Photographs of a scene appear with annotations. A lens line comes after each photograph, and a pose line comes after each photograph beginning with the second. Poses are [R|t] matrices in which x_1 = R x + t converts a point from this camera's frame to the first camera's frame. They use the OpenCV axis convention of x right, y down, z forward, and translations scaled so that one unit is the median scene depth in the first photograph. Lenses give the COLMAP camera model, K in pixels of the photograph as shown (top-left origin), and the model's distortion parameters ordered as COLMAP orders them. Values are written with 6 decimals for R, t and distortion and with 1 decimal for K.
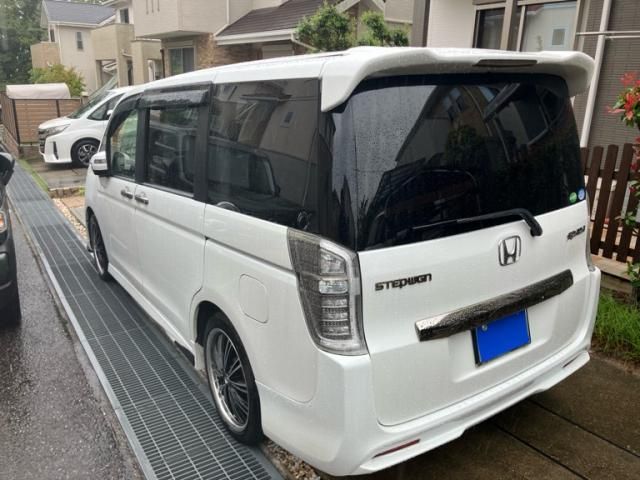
lens RADIAL K [[519.7, 0, 320.0], [0, 519.7, 240.0], [0, 0, 1]] dist [0.057535, -0.055769]
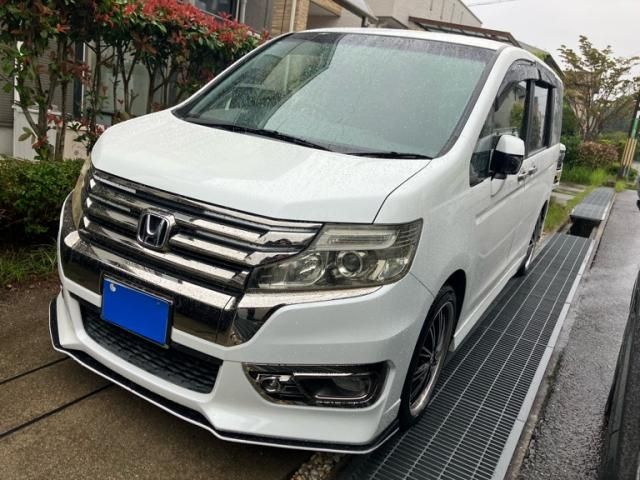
lens RADIAL K [[519.7, 0, 320.0], [0, 519.7, 240.0], [0, 0, 1]] dist [0.057535, -0.055769]
pose [[-0.435980, -0.275904, 0.856620, -0.935349], [0.123626, 0.924462, 0.360675, -0.321052], [-0.891425, 0.263148, -0.368938, 1.539678]]
